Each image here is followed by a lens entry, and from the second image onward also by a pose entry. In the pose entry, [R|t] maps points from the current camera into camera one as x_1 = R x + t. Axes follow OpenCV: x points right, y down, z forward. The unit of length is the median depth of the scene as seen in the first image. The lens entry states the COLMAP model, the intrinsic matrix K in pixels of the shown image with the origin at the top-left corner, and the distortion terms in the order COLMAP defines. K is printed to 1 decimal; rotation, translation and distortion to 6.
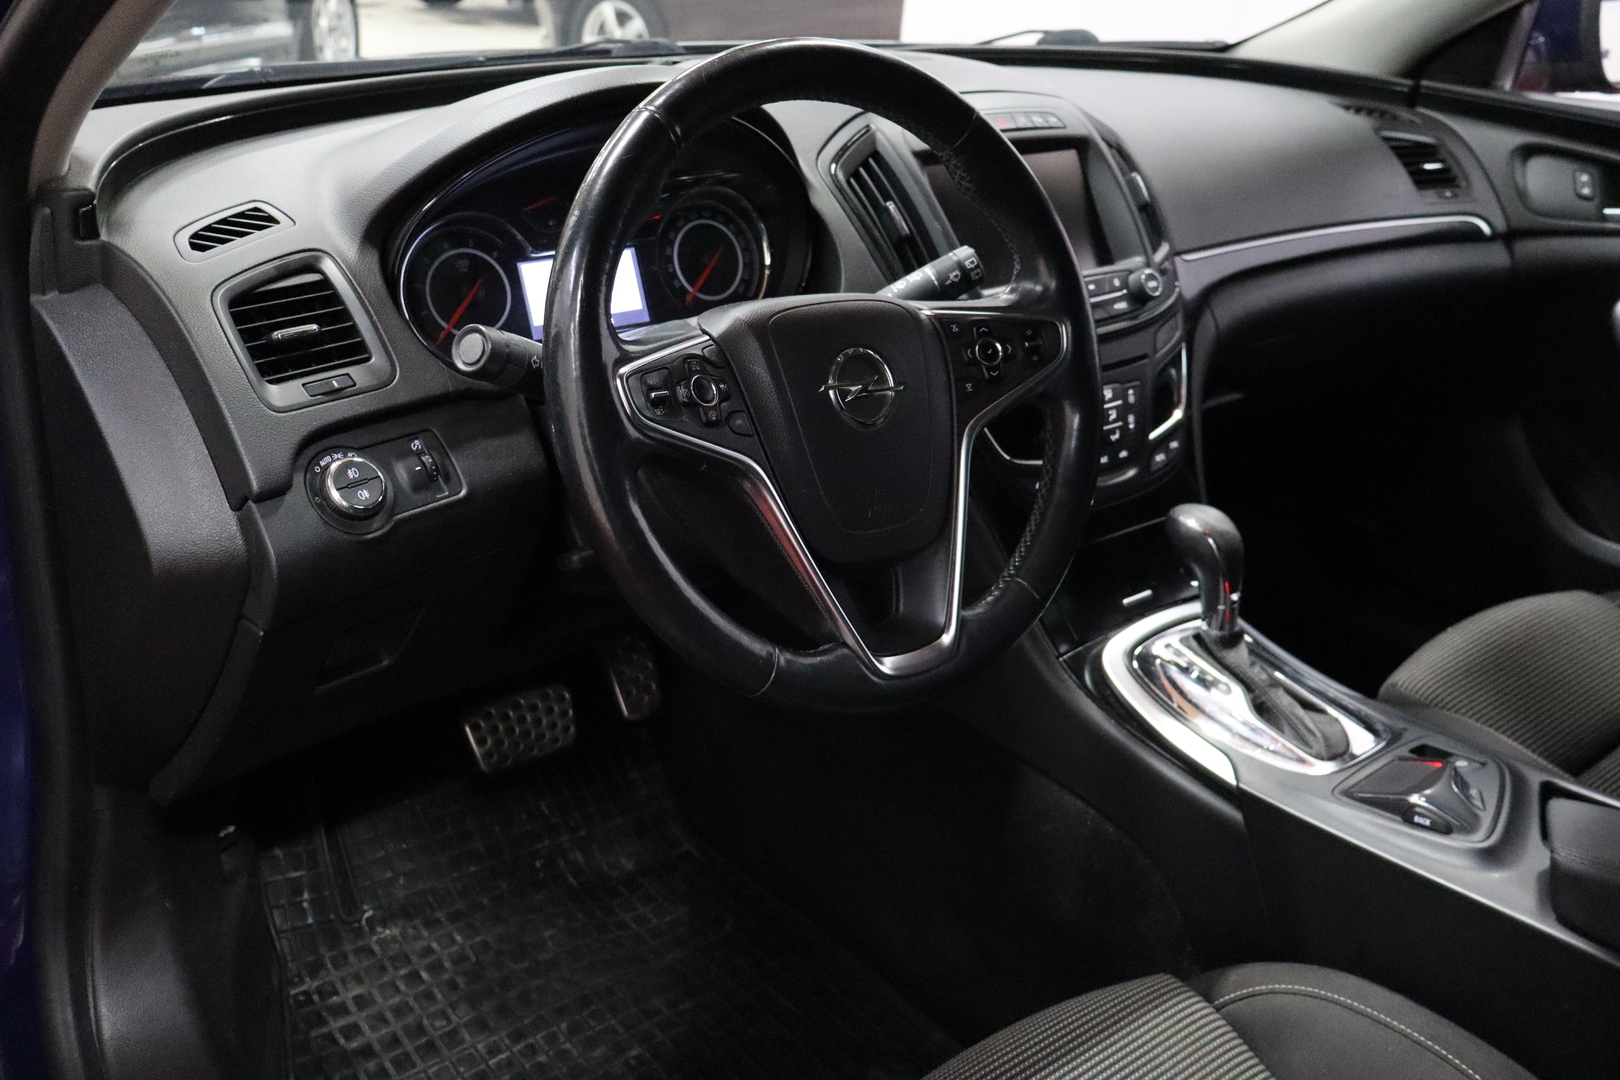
lens RADIAL K [[1448.8, 0, 814.3], [0, 1448.8, 545.2], [0, 0, 1]] dist [0.050518, -0.001228]
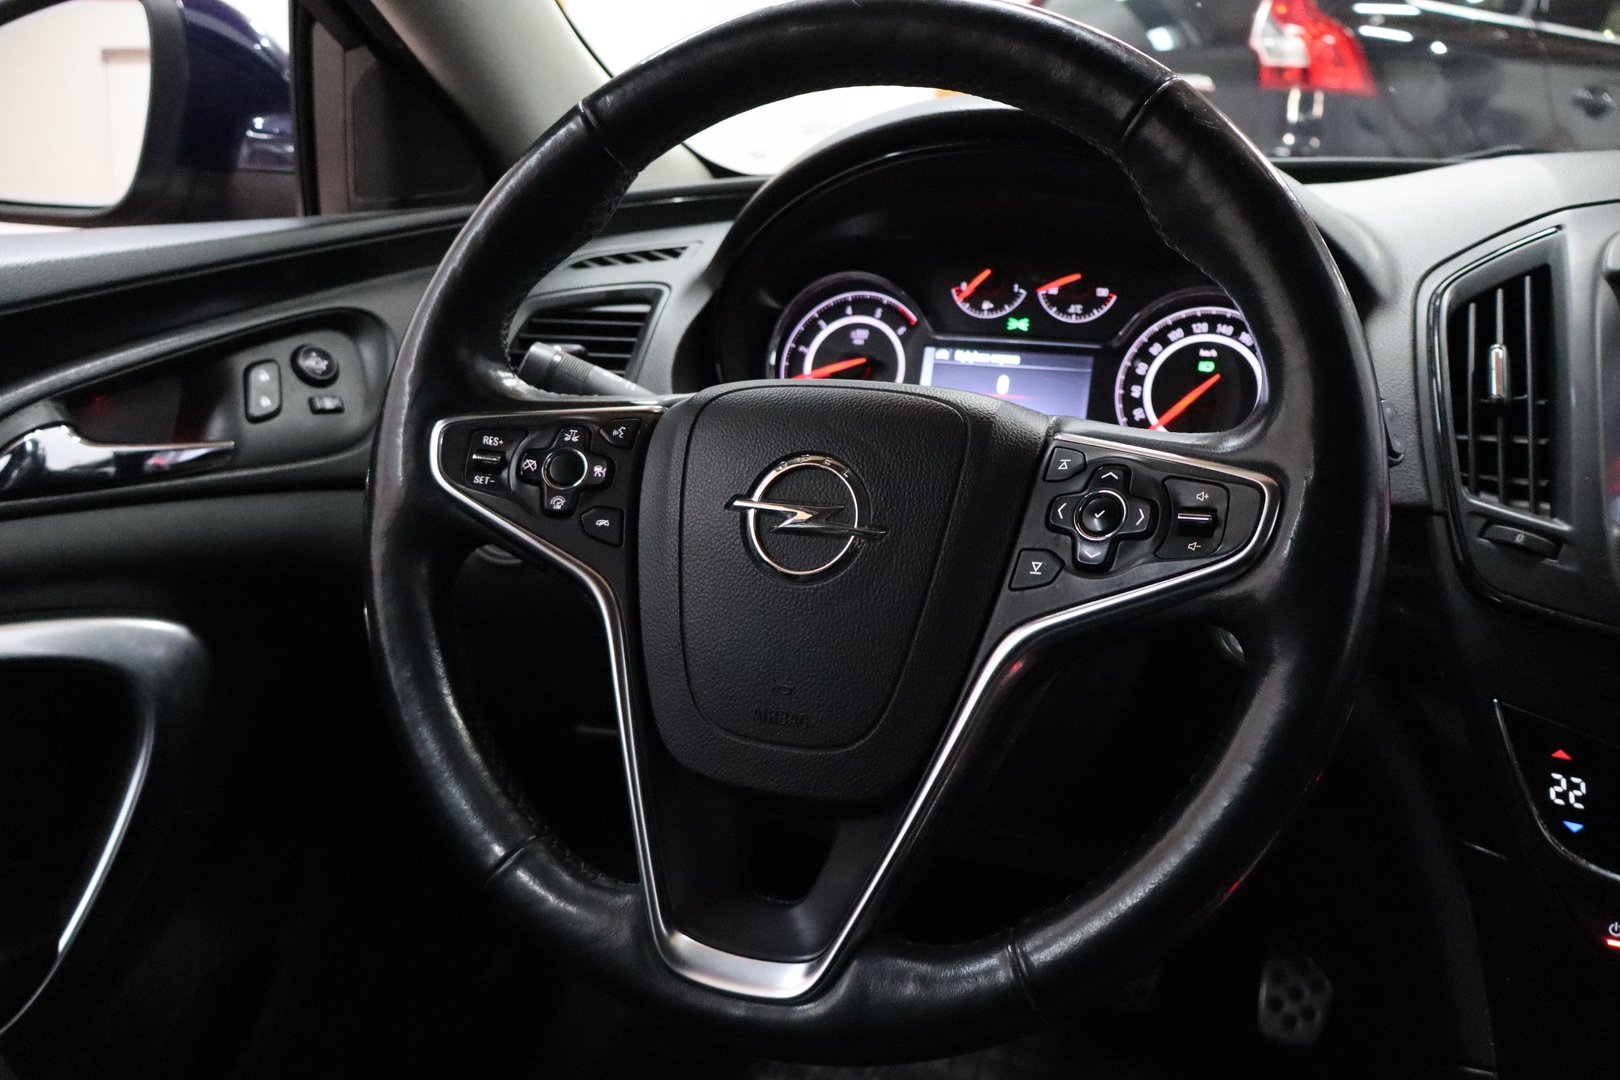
lens RADIAL K [[1382.9, 0, 813.7], [0, 1382.9, 535.2], [0, 0, 1]] dist [0.010959, -0.007528]
pose [[0.490183, 0.217560, -0.844031, 0.399858], [-0.341177, 0.938974, 0.043889, -0.097053], [0.802071, 0.266450, 0.534496, 0.511714]]
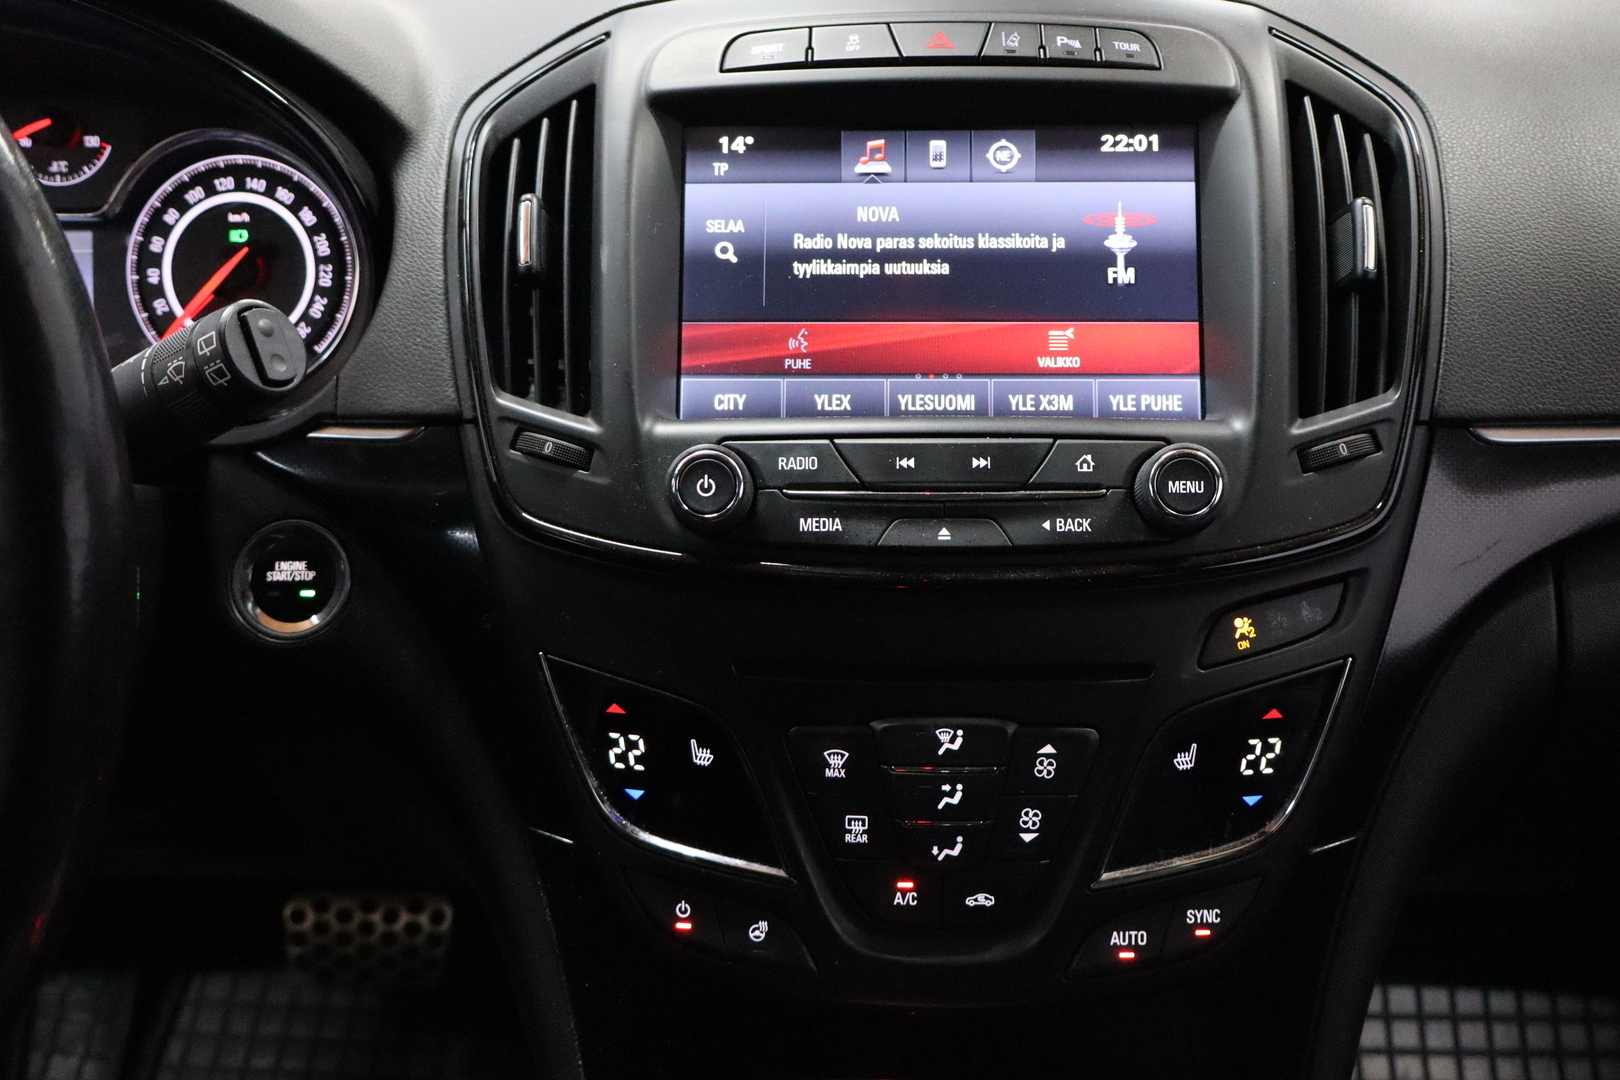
lens RADIAL K [[1561.8, 0, 804.2], [0, 1561.8, 537.7], [0, 0, 1]] dist [0.012925, 0.000000]
pose [[0.752161, 0.221747, -0.620549, 0.443266], [-0.234842, 0.970055, 0.061989, -0.183290], [0.615713, 0.099105, 0.781713, 0.685737]]
